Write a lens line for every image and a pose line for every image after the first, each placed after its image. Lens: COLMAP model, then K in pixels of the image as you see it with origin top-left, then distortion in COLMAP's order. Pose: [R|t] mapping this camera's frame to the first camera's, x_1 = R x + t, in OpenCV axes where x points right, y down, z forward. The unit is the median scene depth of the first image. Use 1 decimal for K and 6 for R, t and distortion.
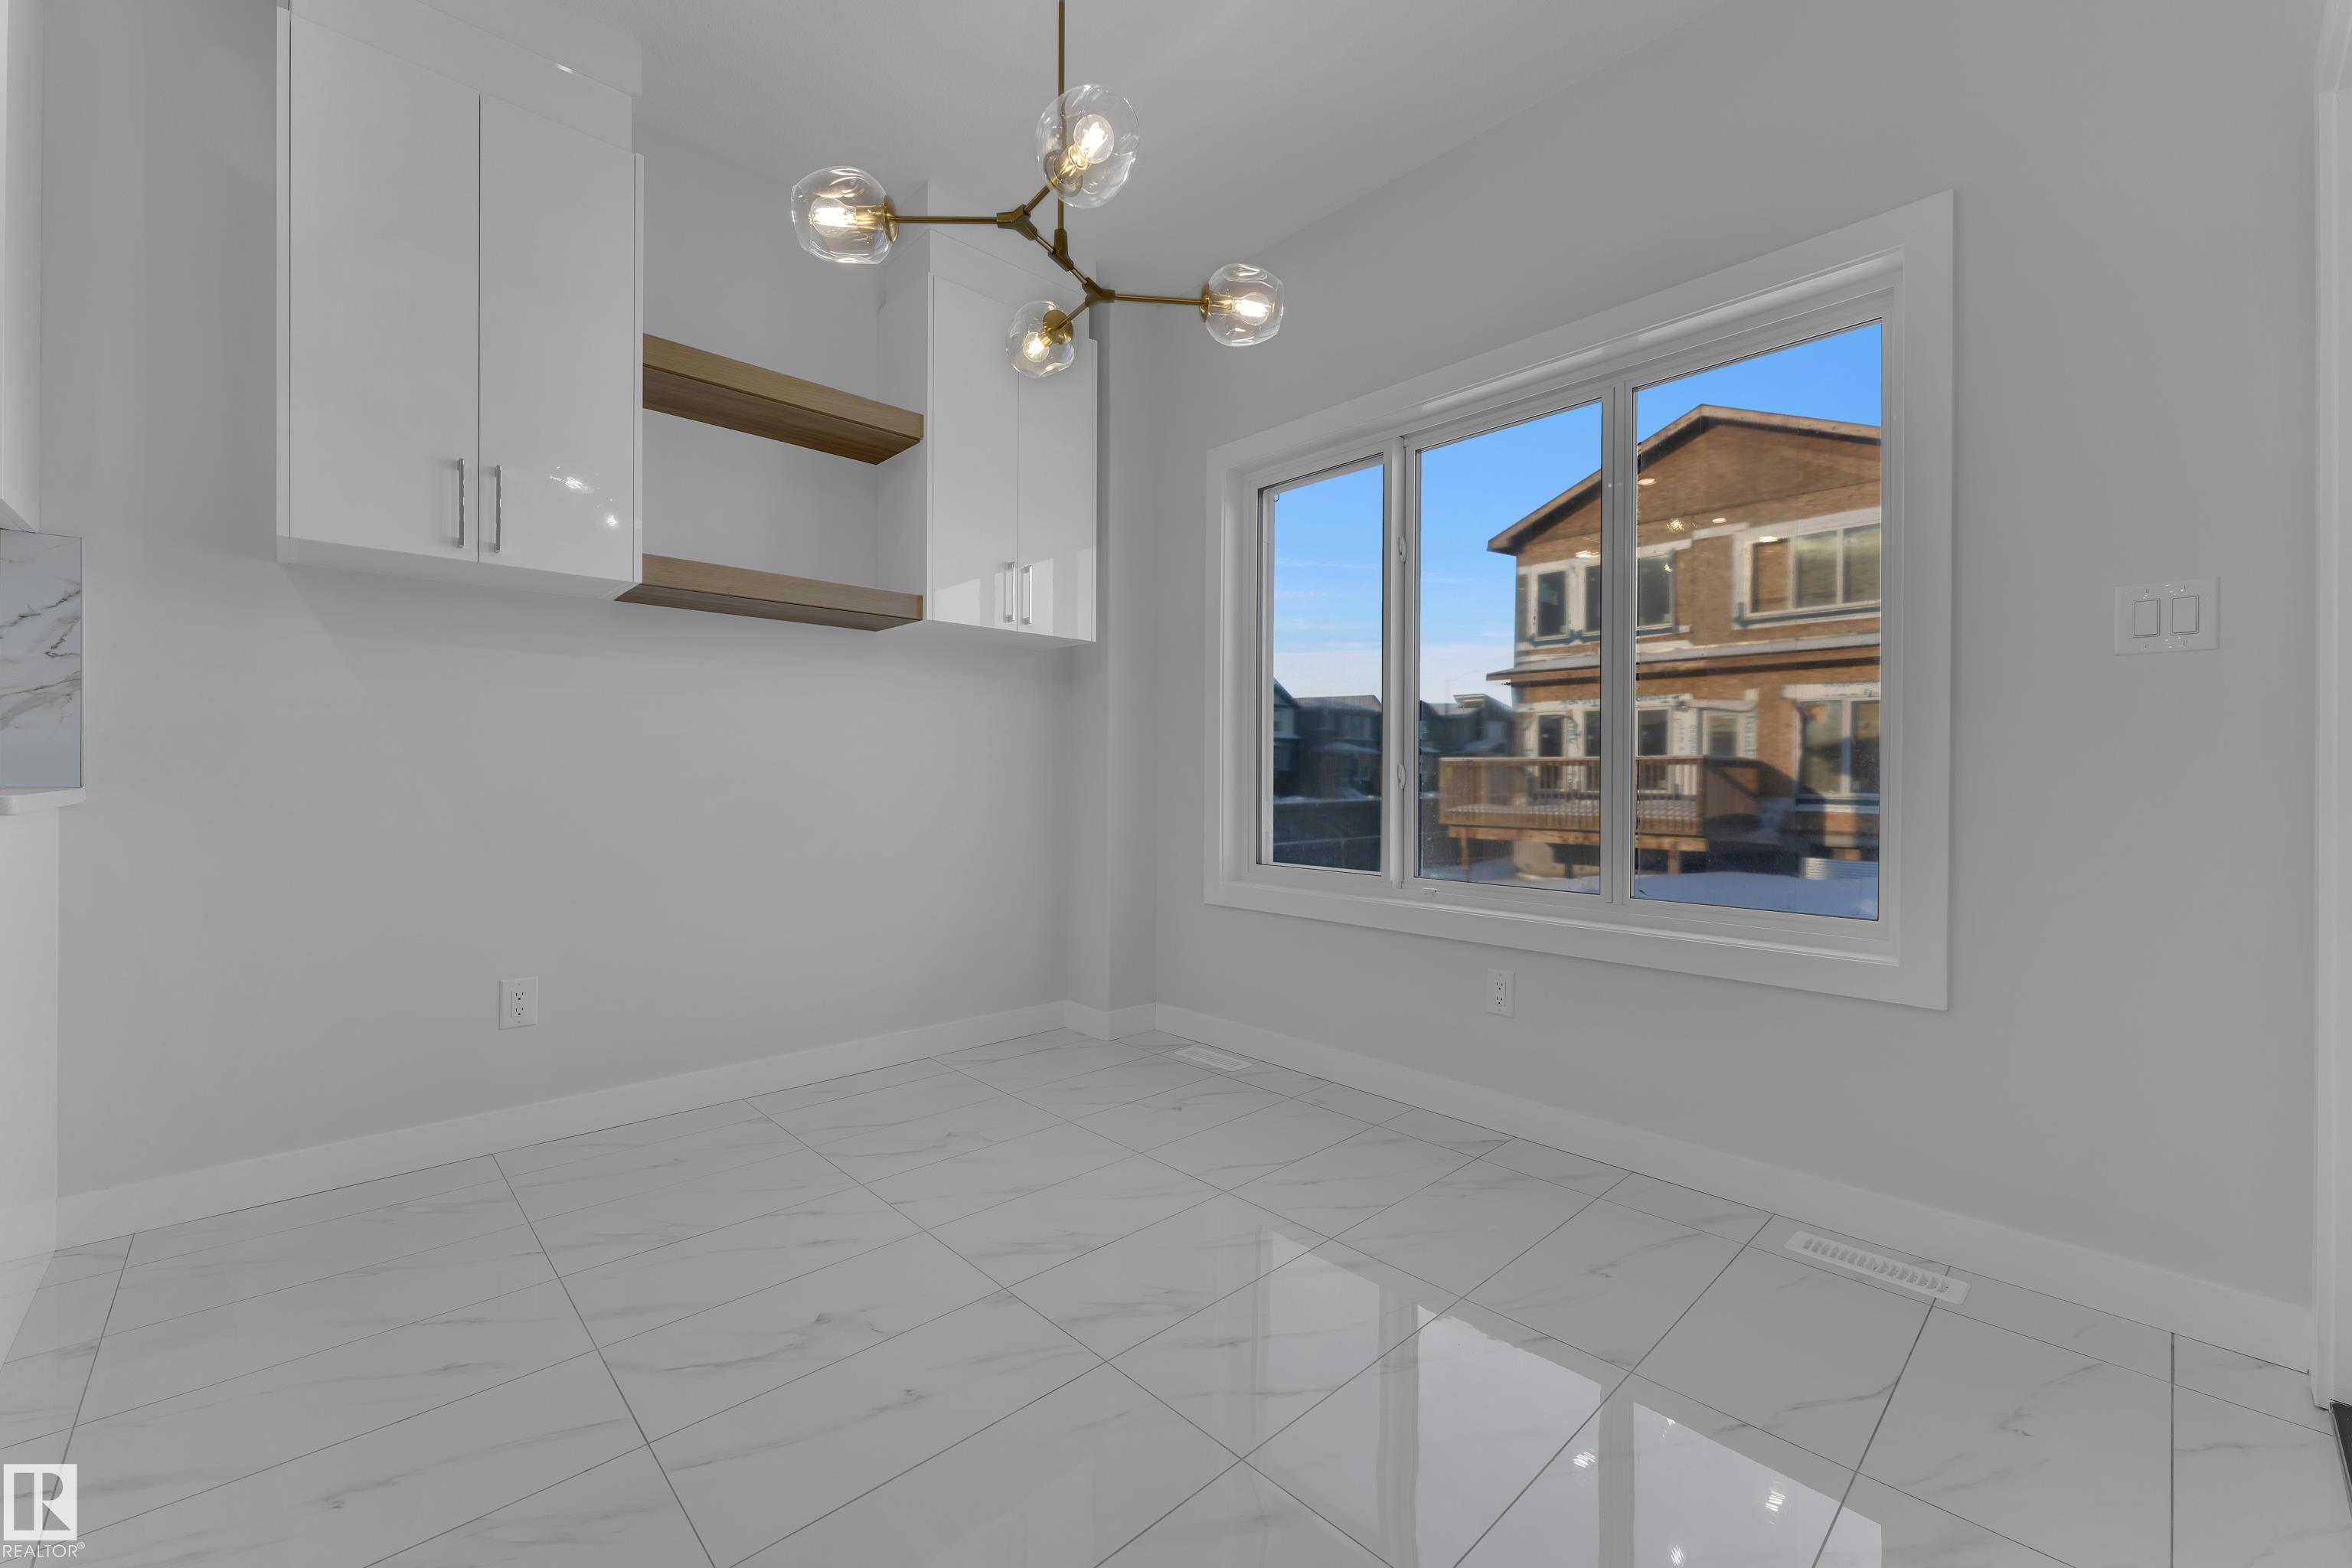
lens RADIAL K [[941.6, 0, 1174.9], [0, 941.6, 779.3], [0, 0, 1]] dist [0.000930, -0.000129]
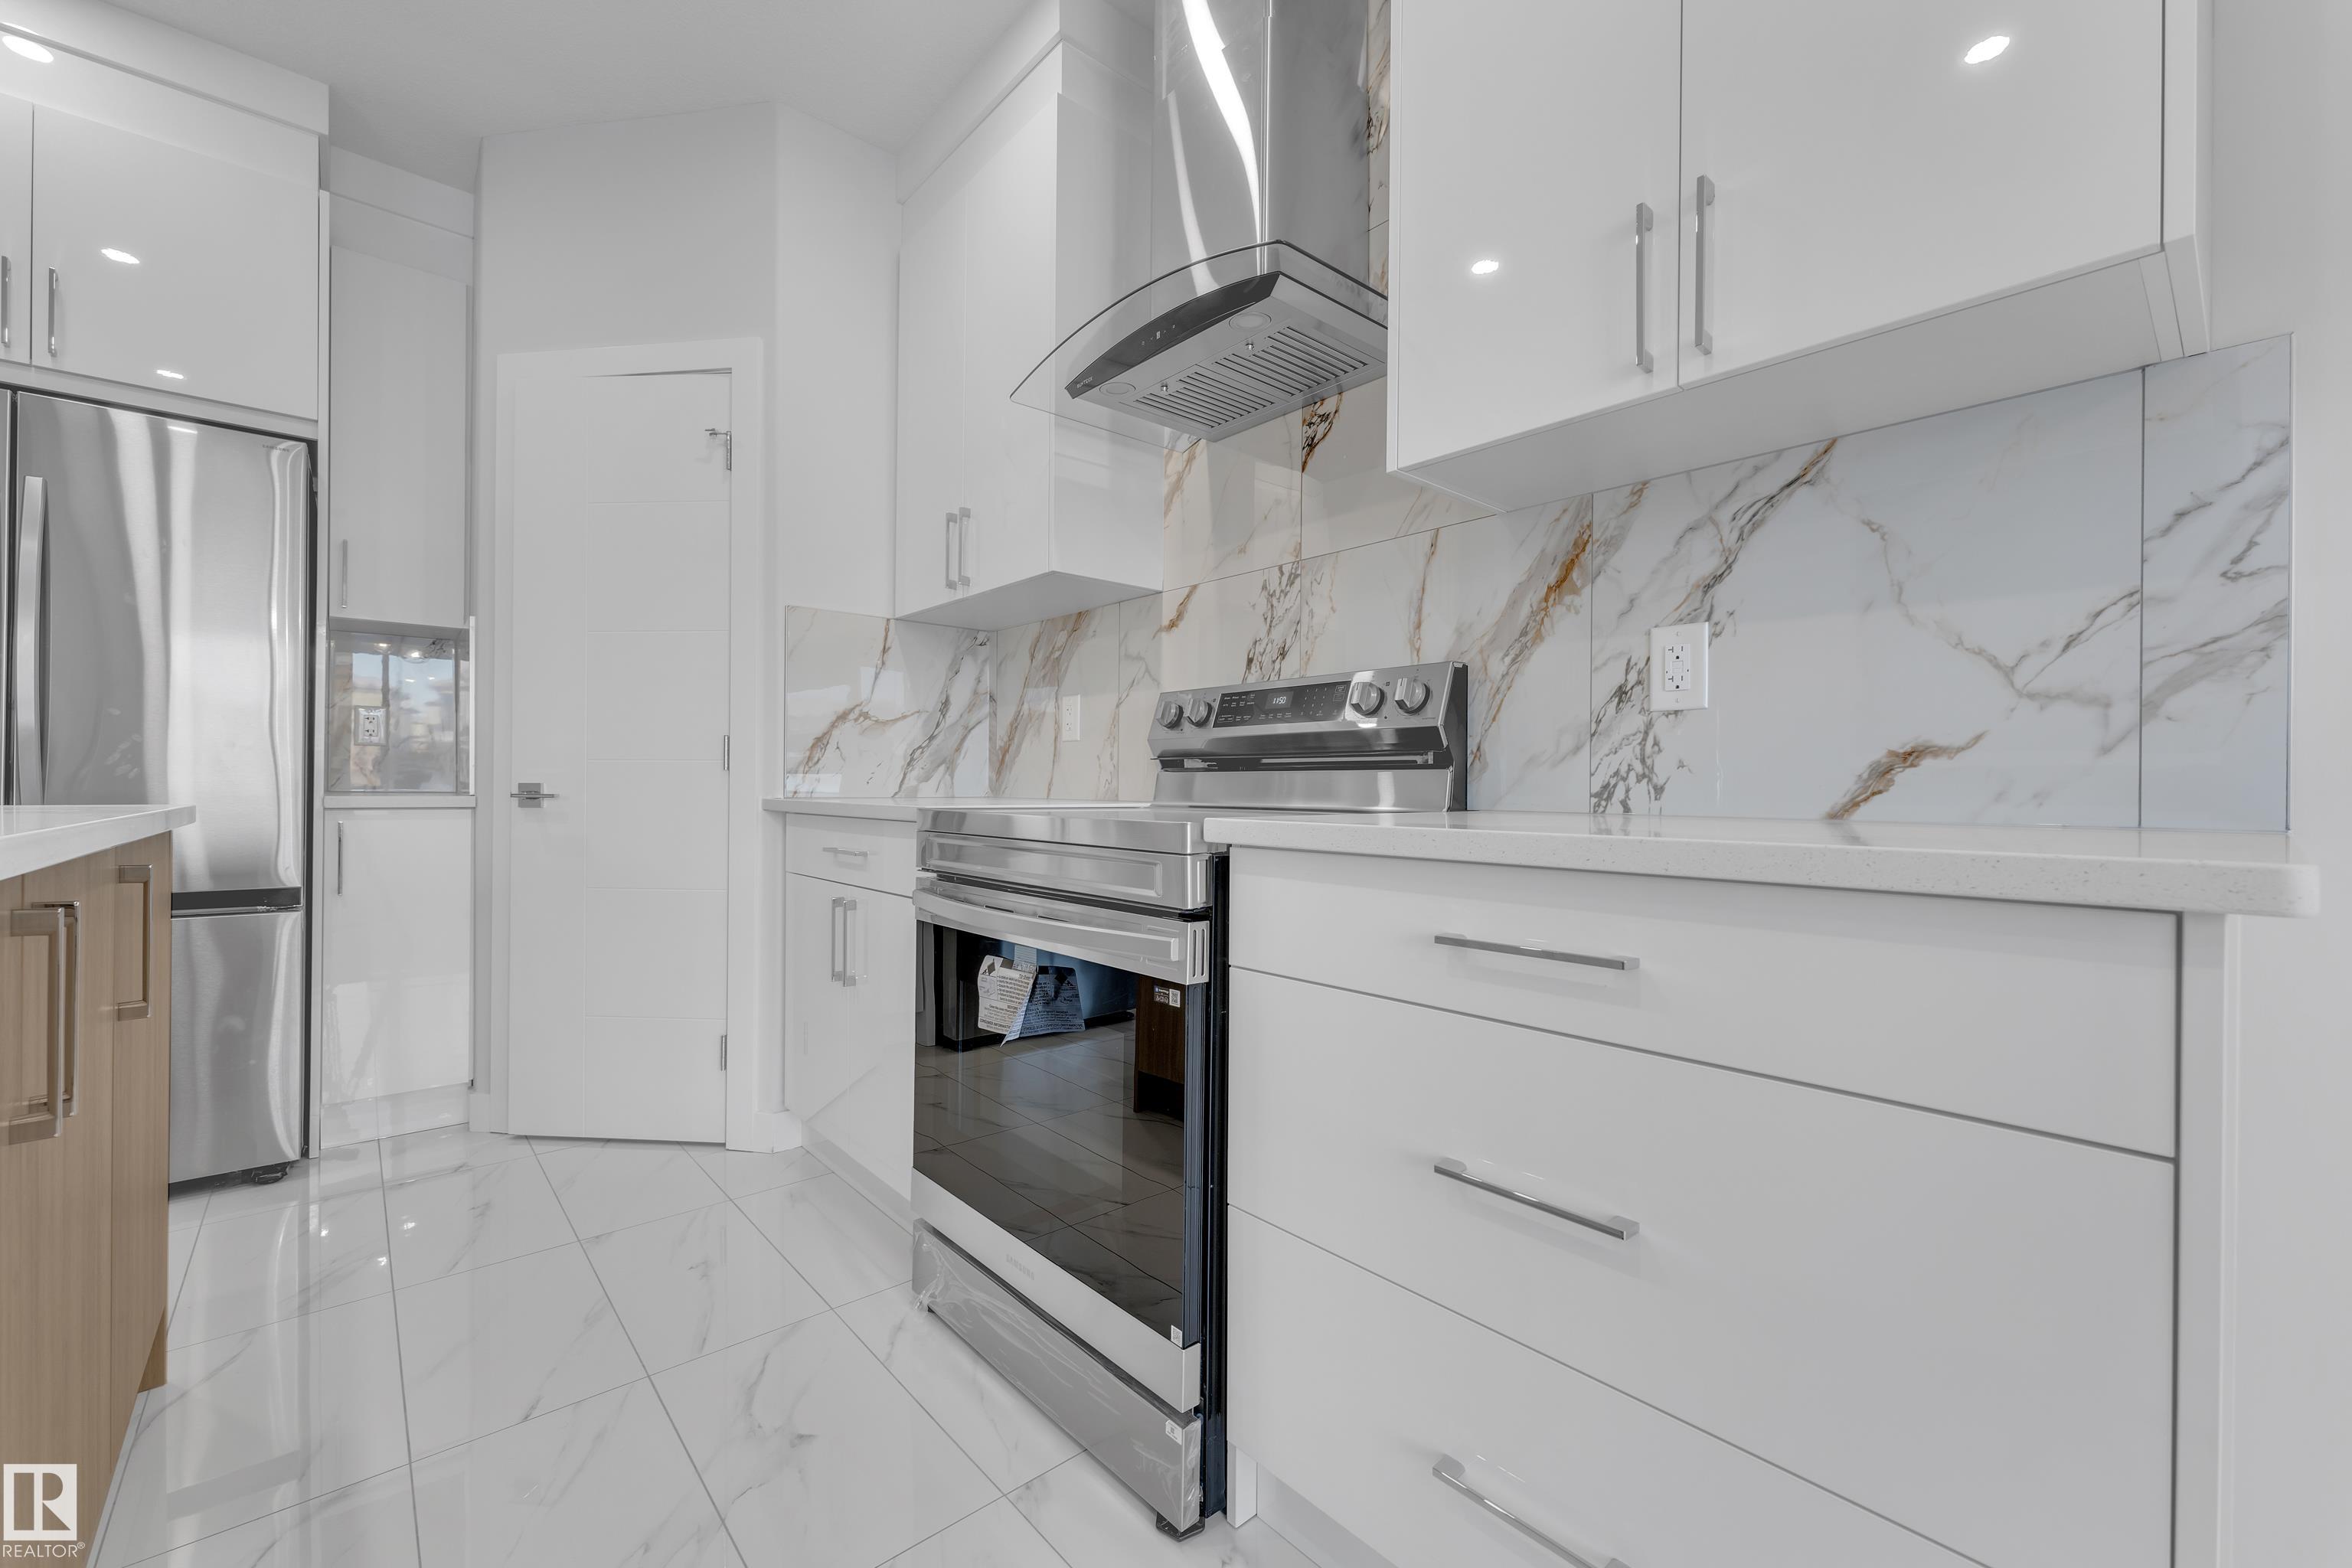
lens RADIAL K [[949.9, 0, 1176.0], [0, 949.9, 784.0], [0, 0, 1]] dist [0.001249, -0.000183]
pose [[-0.037056, -0.009572, -0.999267, -0.634740], [-0.013072, 0.999873, -0.009093, -0.004232], [0.999228, 0.012726, -0.037177, 0.429718]]
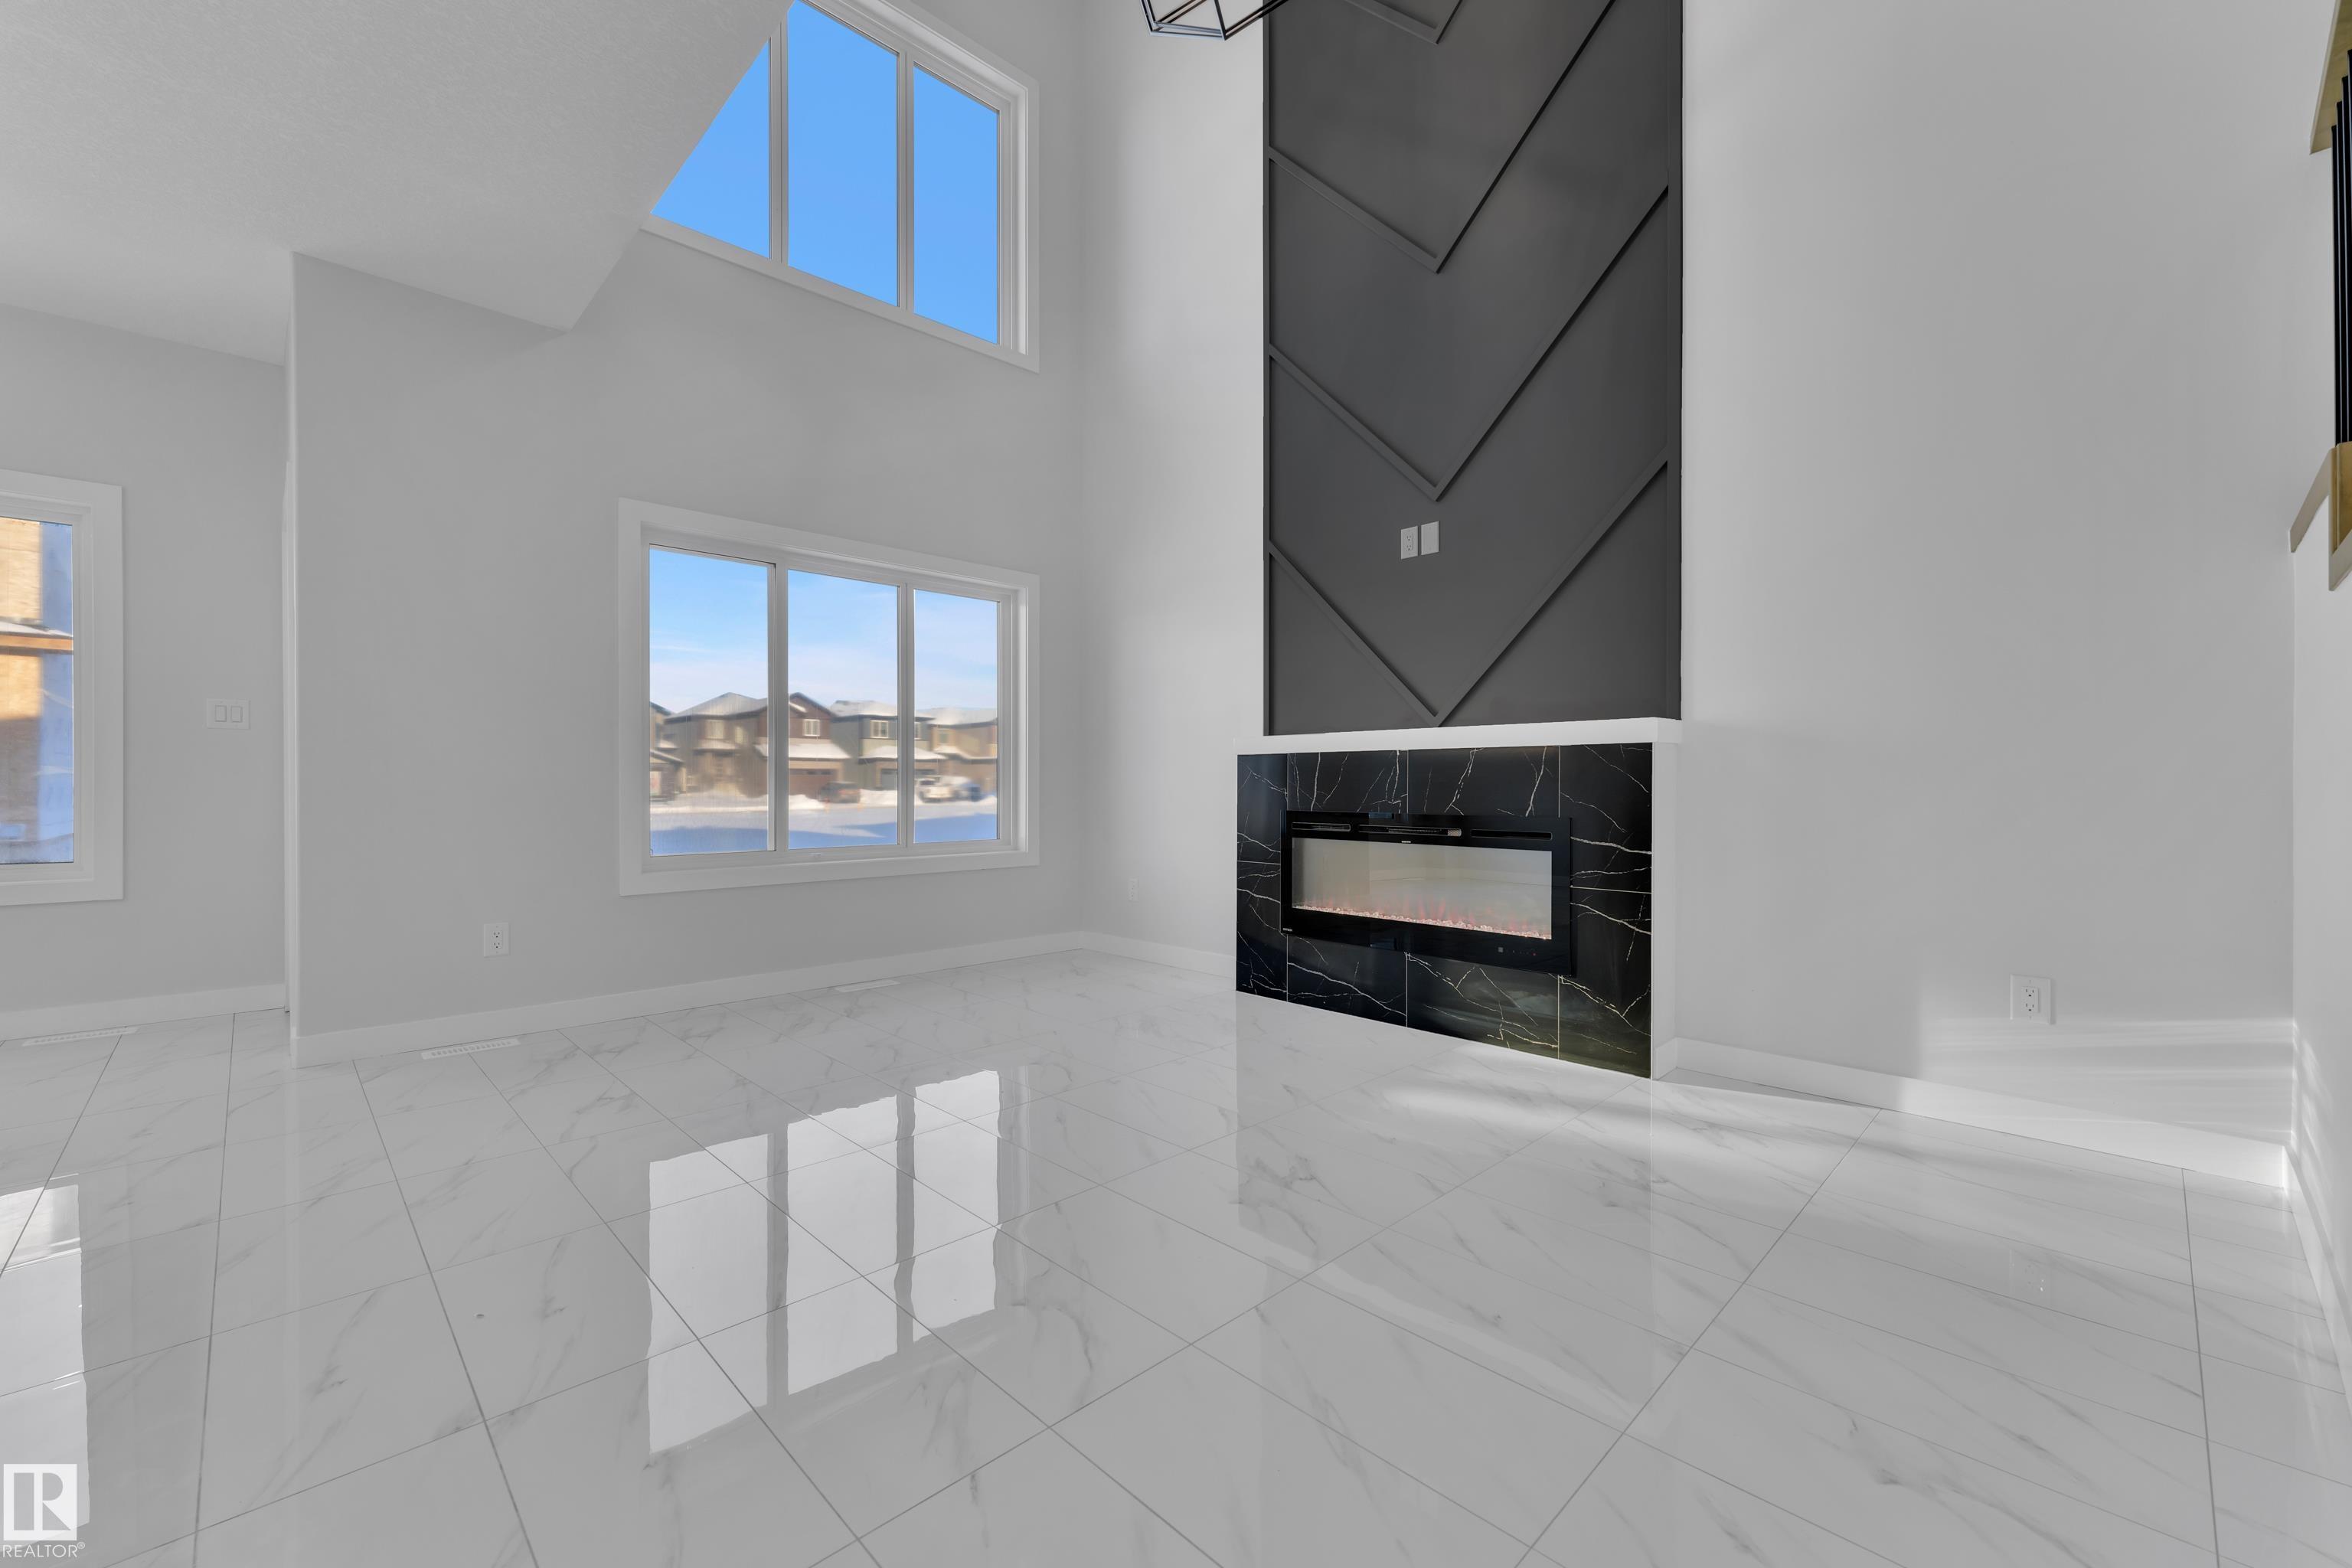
lens RADIAL K [[960.6, 0, 1187.1], [0, 960.6, 787.5], [0, 0, 1]] dist [0.007705, 0.000095]
pose [[-0.016388, -0.007834, 0.999835, -1.219990], [0.001533, 0.999968, 0.007860, -0.000929], [-0.999865, 0.001661, -0.016376, -1.174076]]
